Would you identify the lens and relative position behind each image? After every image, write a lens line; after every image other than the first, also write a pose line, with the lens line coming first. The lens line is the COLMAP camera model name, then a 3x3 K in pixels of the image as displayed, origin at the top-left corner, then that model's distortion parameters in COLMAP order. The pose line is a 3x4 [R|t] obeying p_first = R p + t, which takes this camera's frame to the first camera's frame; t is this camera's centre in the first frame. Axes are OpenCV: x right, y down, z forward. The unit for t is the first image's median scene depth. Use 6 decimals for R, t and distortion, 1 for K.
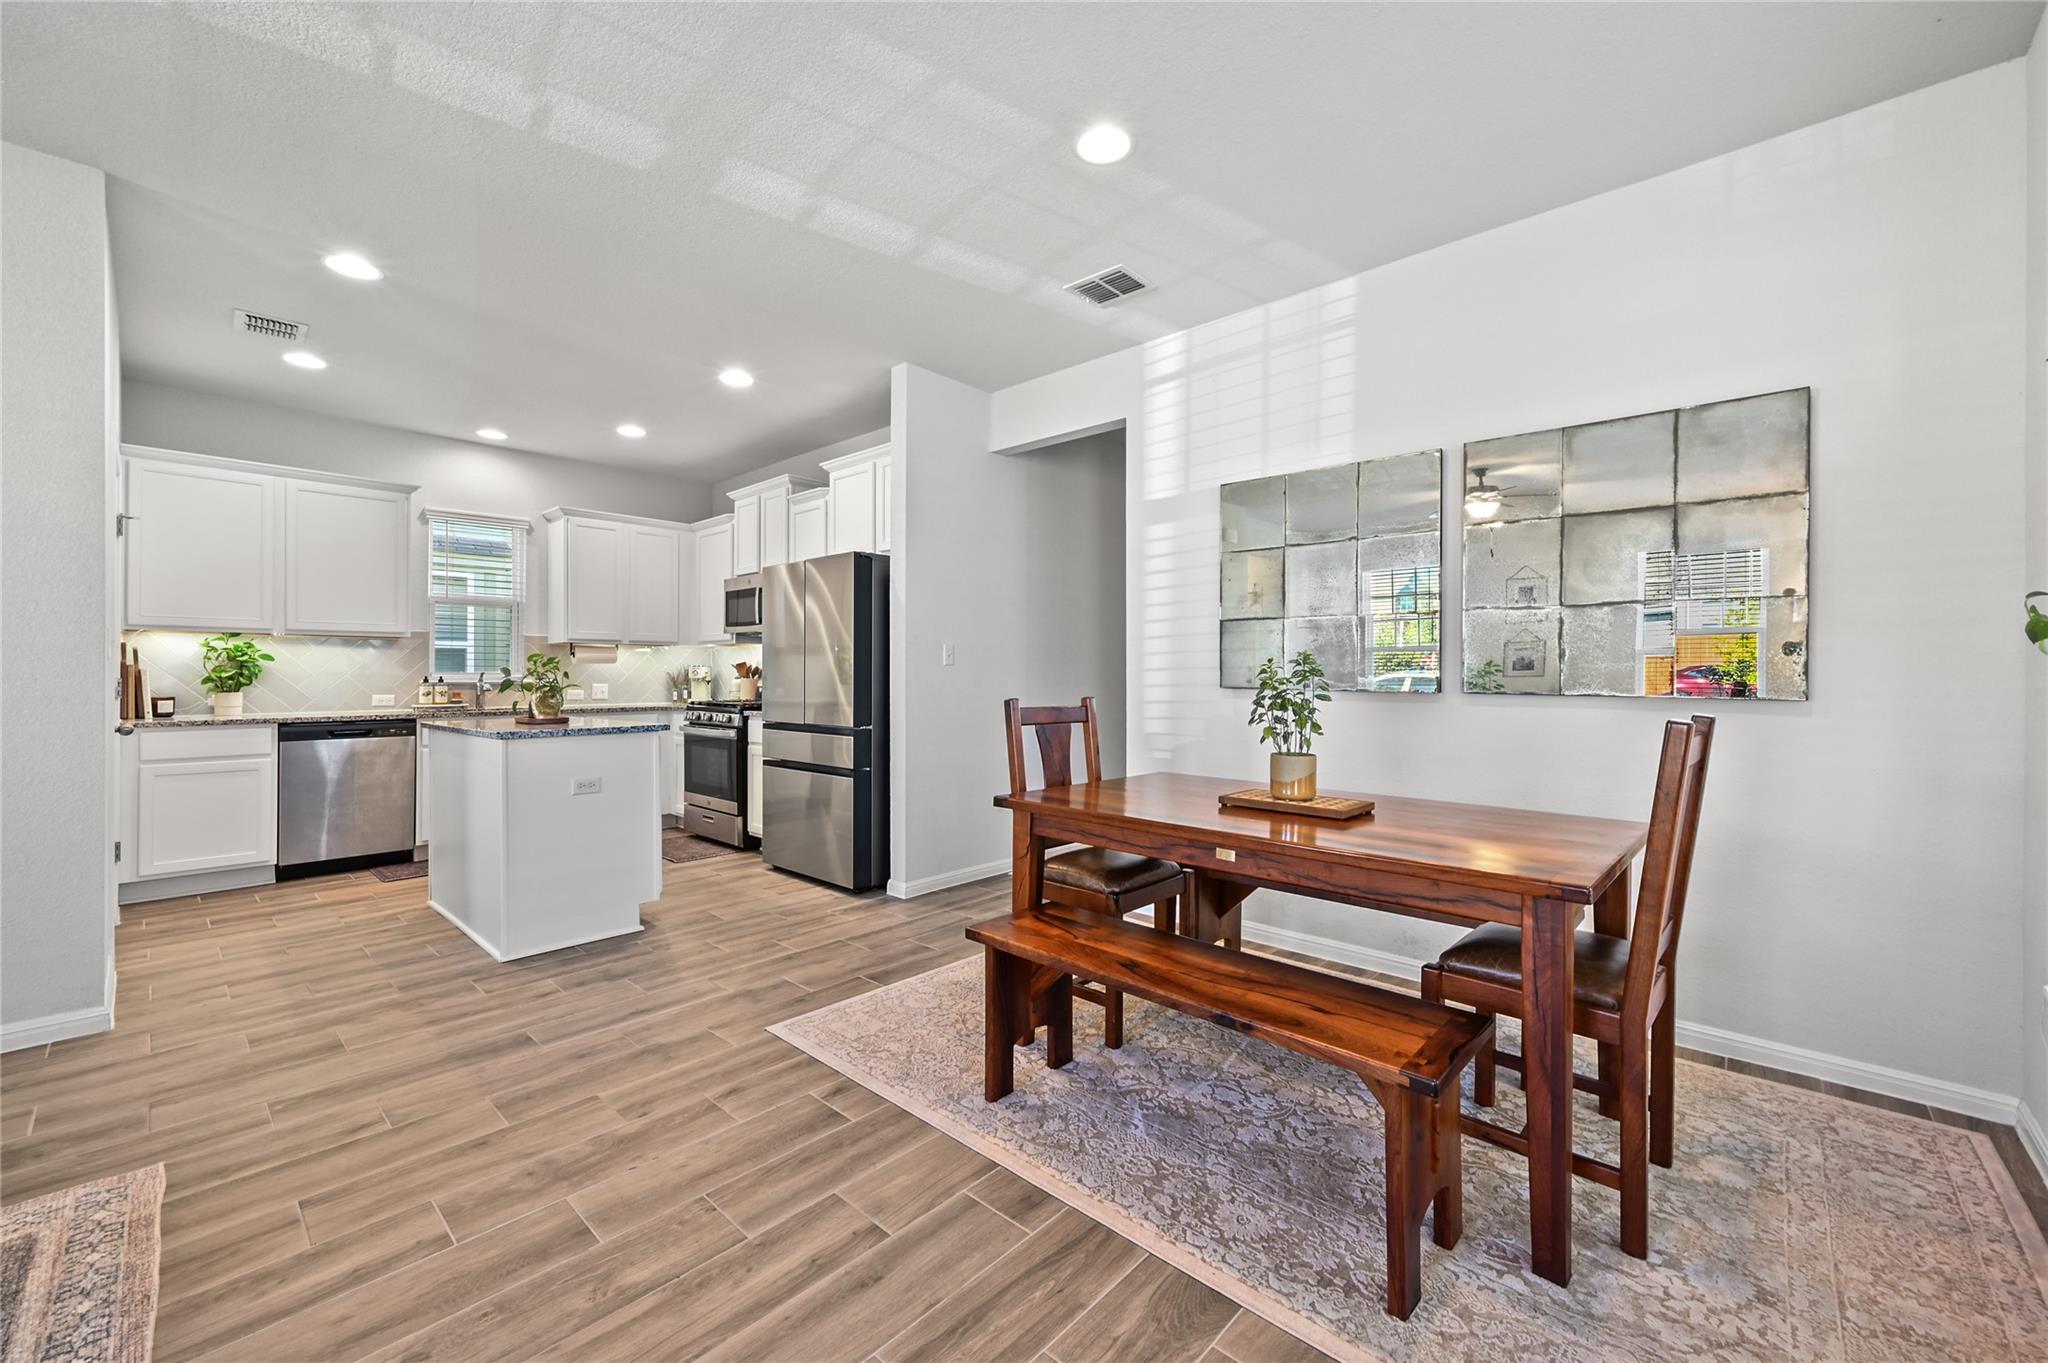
lens RADIAL K [[809.3, 0, 1031.0], [0, 809.3, 674.9], [0, 0, 1]] dist [-0.001181, 0.000581]
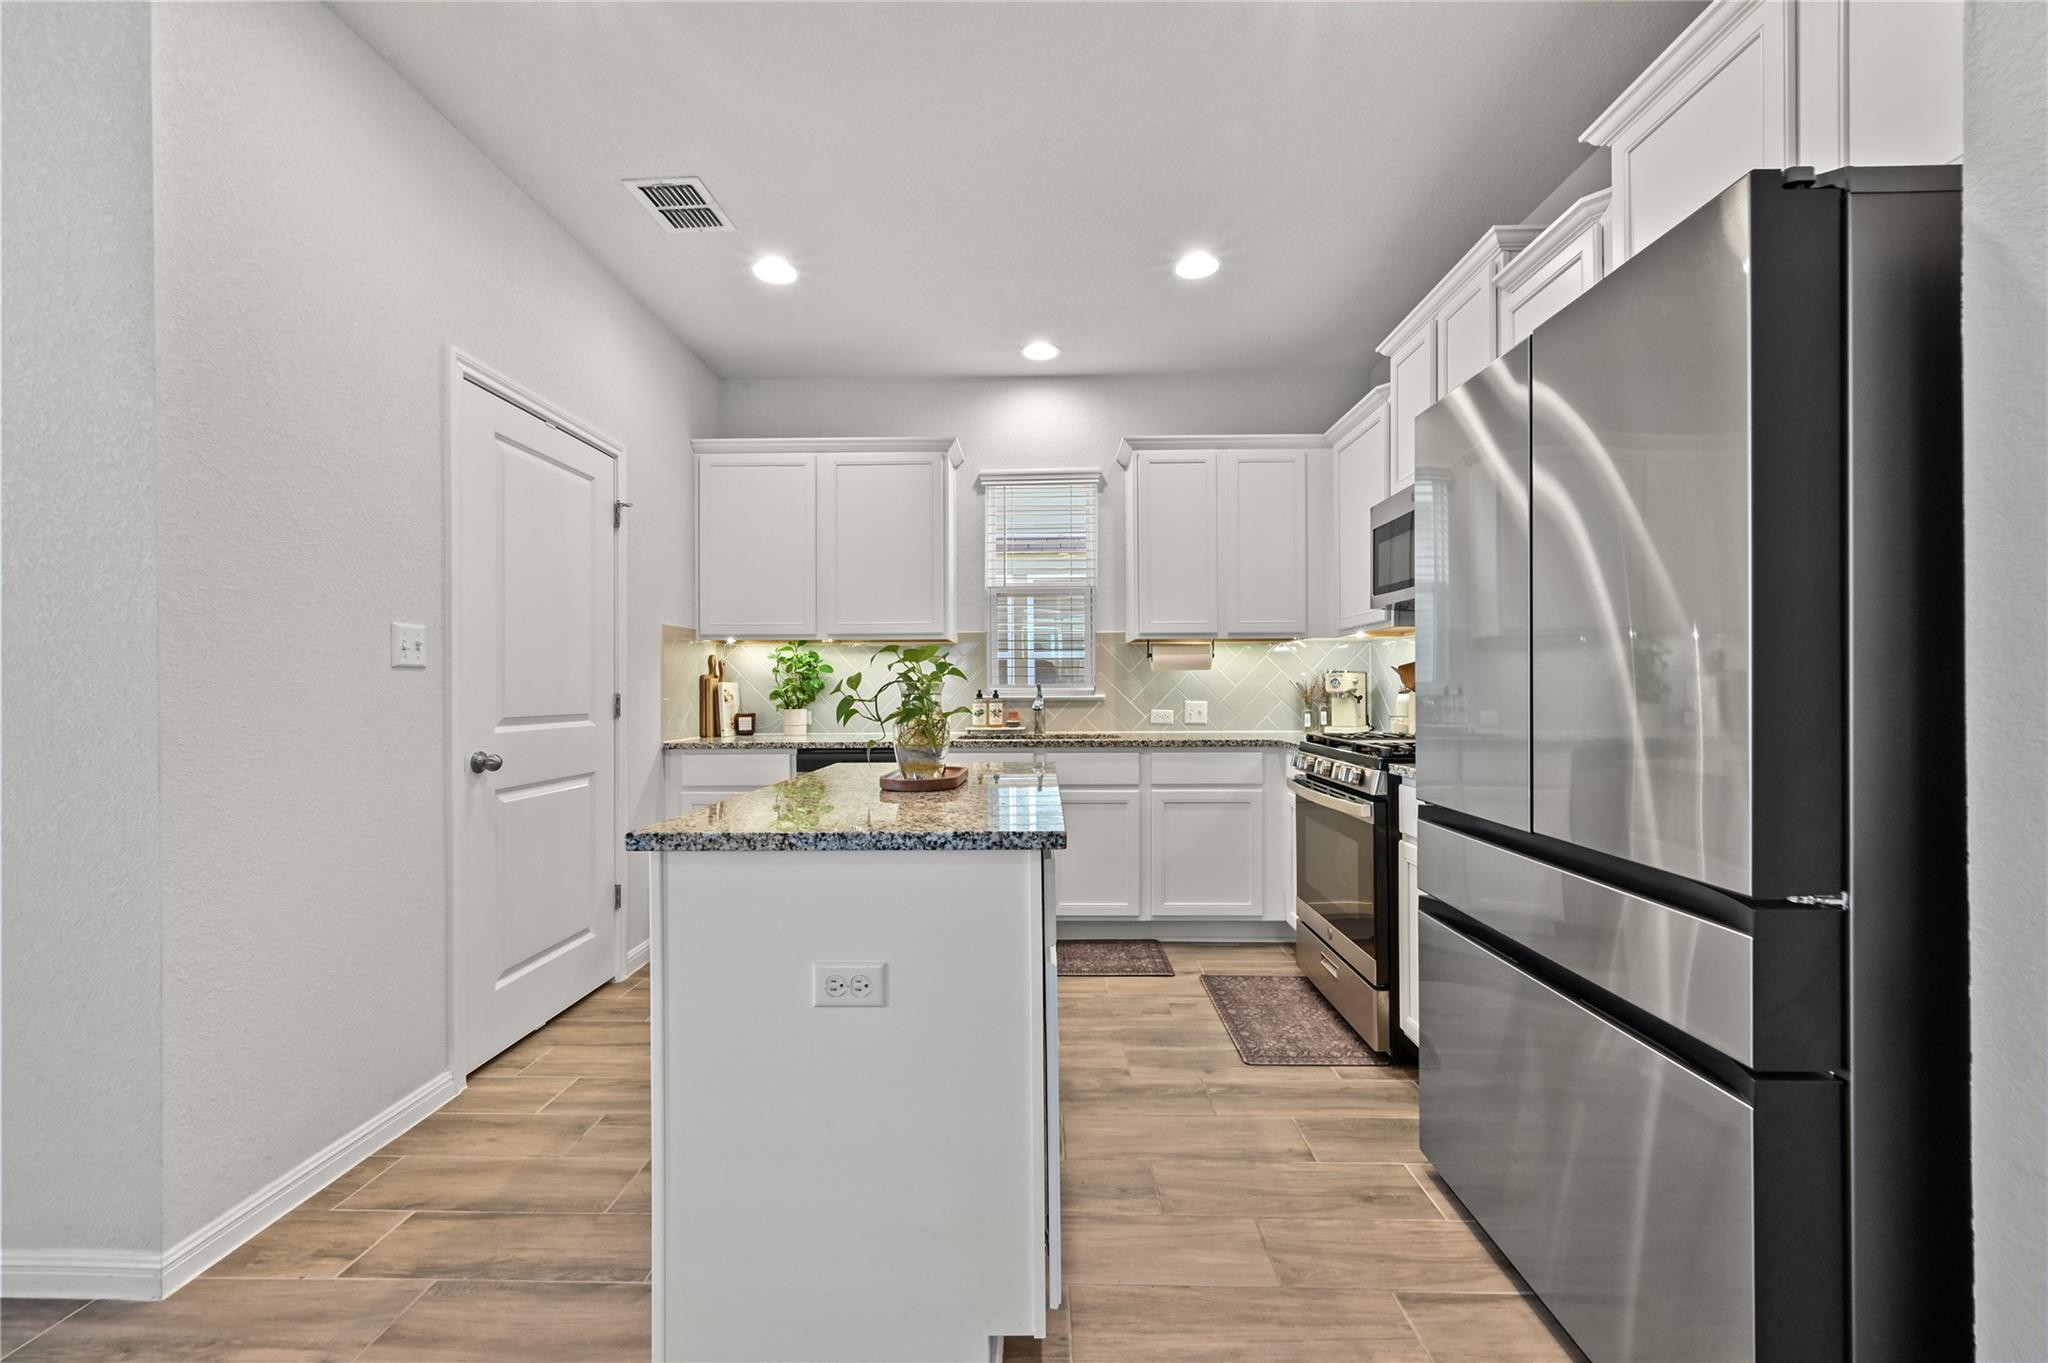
lens RADIAL K [[809.3, 0, 1023.9], [0, 809.3, 690.2], [0, 0, 1]] dist [-0.001181, 0.000581]
pose [[0.655823, -0.002524, -0.754910, -0.178228], [0.004967, 0.999987, 0.000972, 0.001475], [0.754898, -0.004388, 0.655827, 0.670456]]
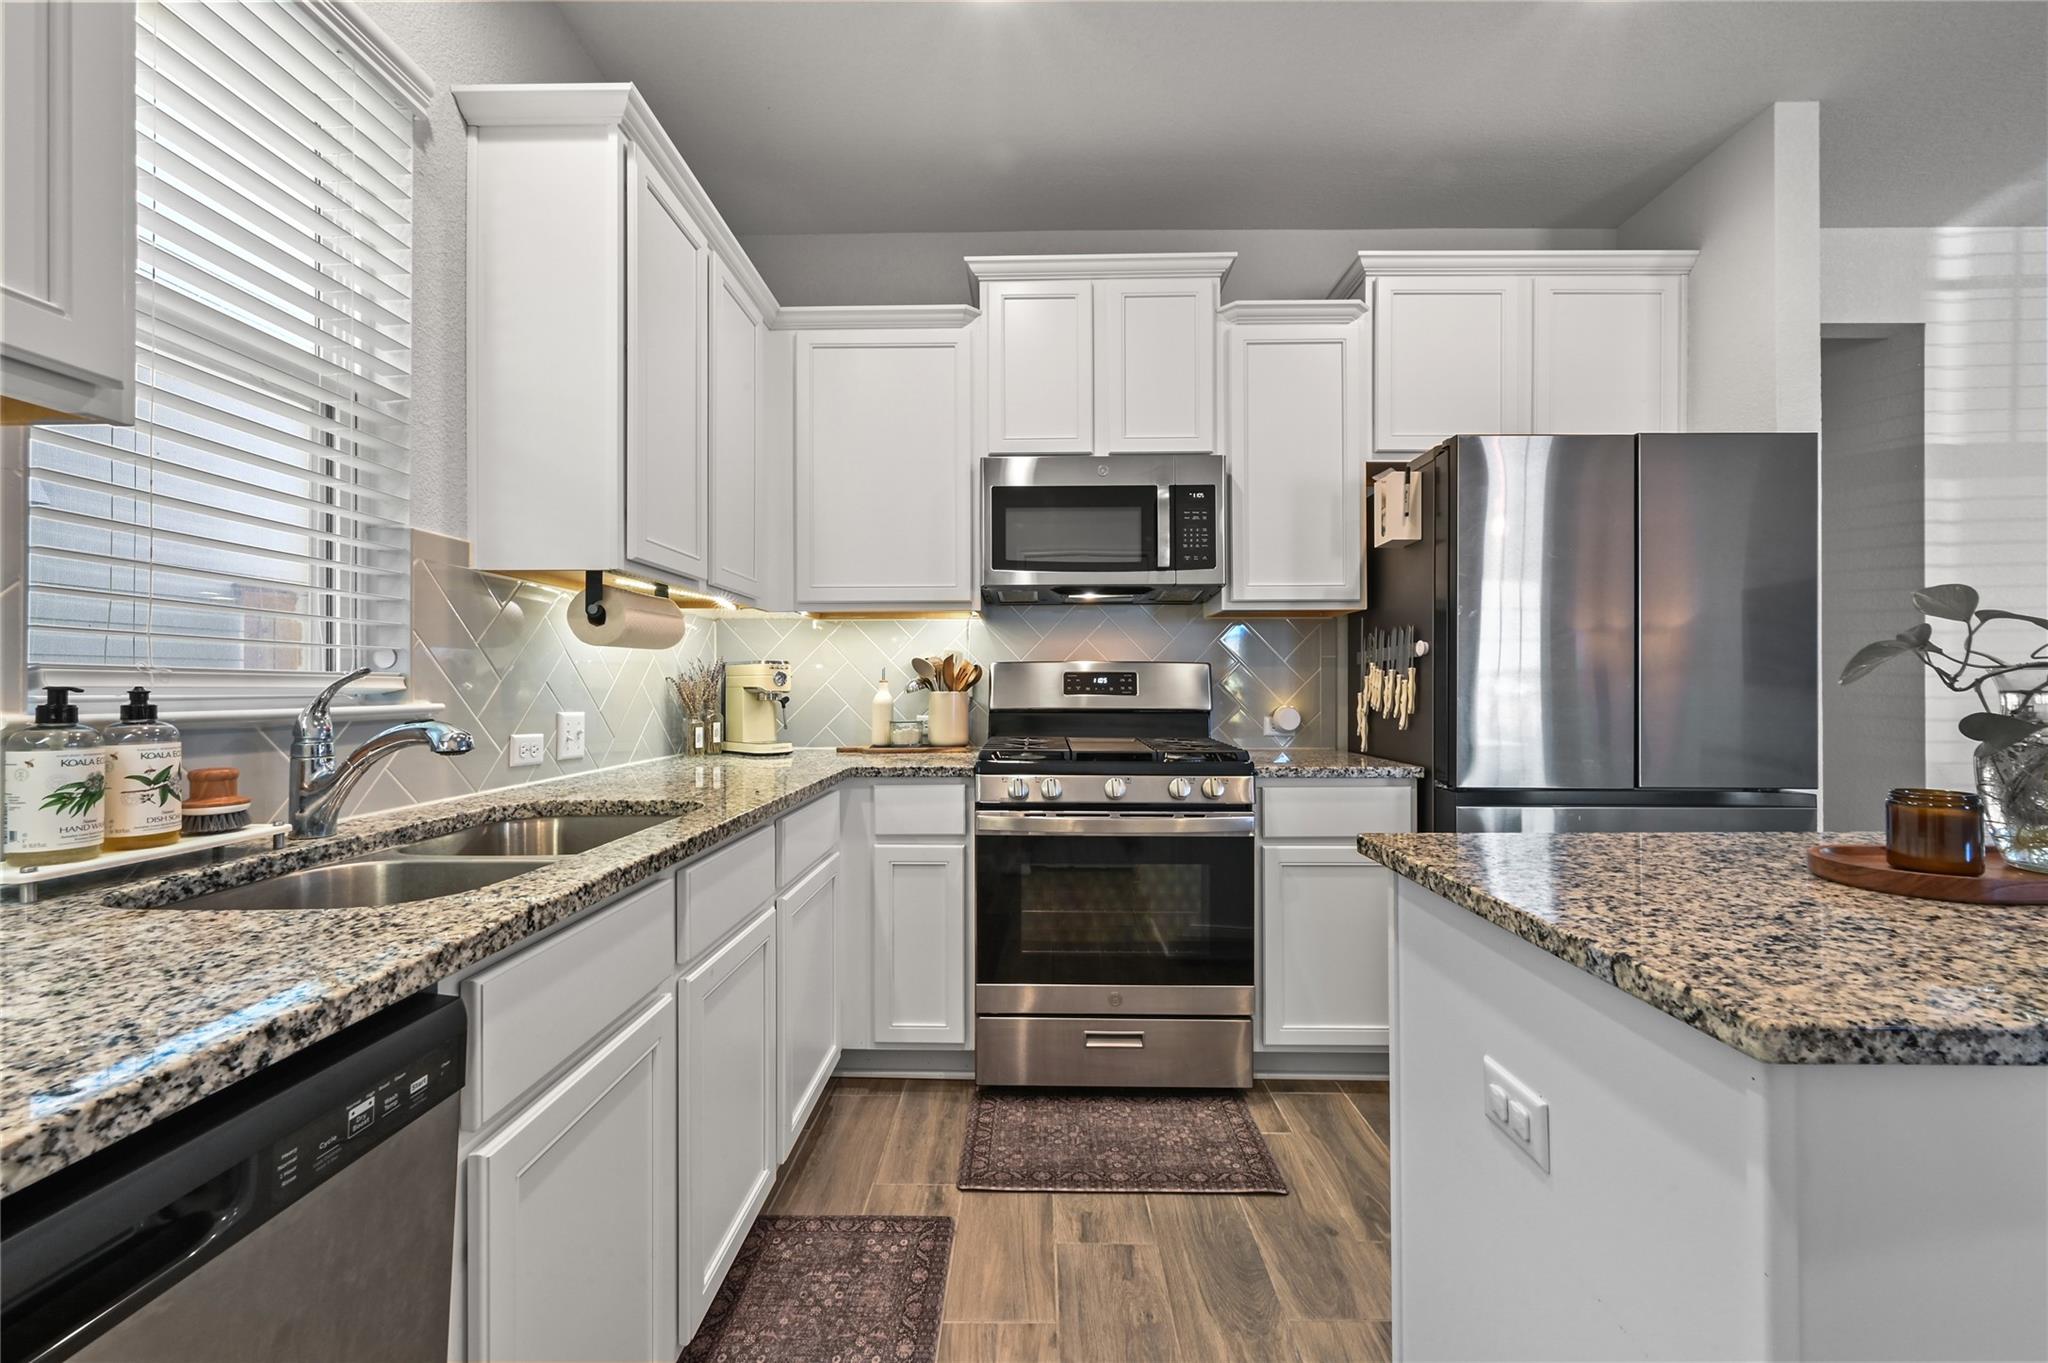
lens RADIAL K [[809.3, 0, 1031.2], [0, 809.3, 685.3], [0, 0, 1]] dist [-0.001181, 0.000581]
pose [[0.749408, 0.000107, 0.662109, -0.899209], [0.000242, 1.000000, -0.000436, 0.001144], [-0.662109, 0.000487, 0.749408, 0.940493]]
